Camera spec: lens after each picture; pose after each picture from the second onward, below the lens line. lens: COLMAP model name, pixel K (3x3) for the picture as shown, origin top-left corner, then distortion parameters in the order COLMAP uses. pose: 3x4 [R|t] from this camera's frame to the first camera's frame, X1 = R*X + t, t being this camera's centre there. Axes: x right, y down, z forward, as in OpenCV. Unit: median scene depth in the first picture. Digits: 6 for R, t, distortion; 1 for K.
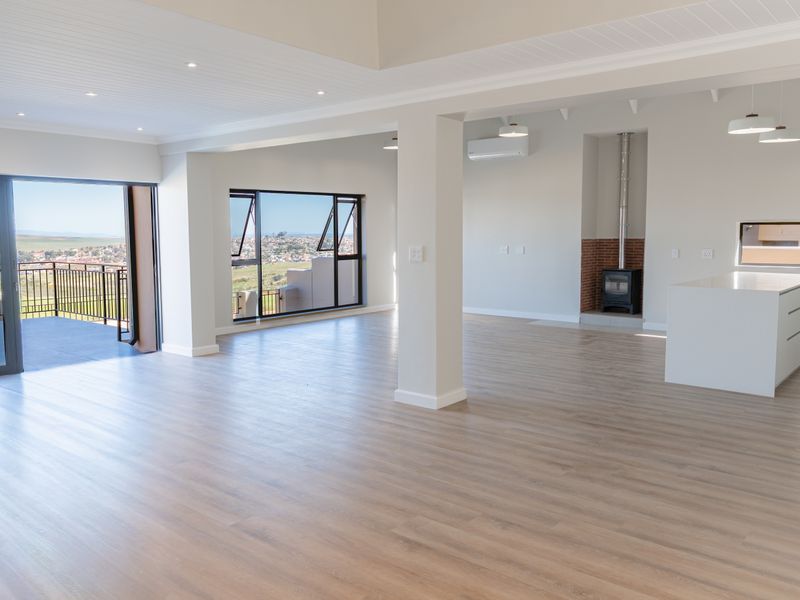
lens RADIAL K [[627.0, 0, 399.2], [0, 627.0, 316.0], [0, 0, 1]] dist [-0.000568, -0.002891]
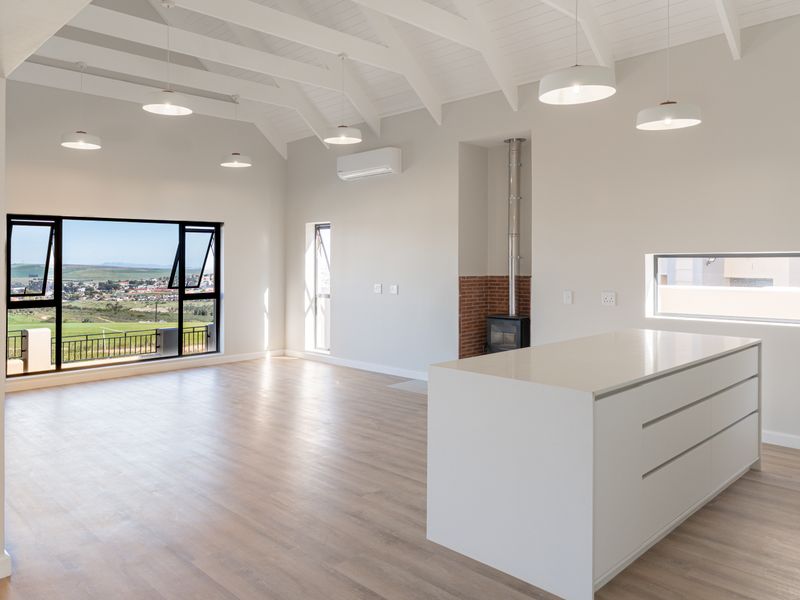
lens RADIAL K [[560.9, 0, 398.1], [0, 560.9, 287.1], [0, 0, 1]] dist [0.002797, 0.003514]
pose [[0.993109, 0.005207, -0.117076, 0.277042], [-0.015913, 0.995751, -0.090697, -0.043221], [0.116106, 0.091935, 0.988973, 0.295316]]
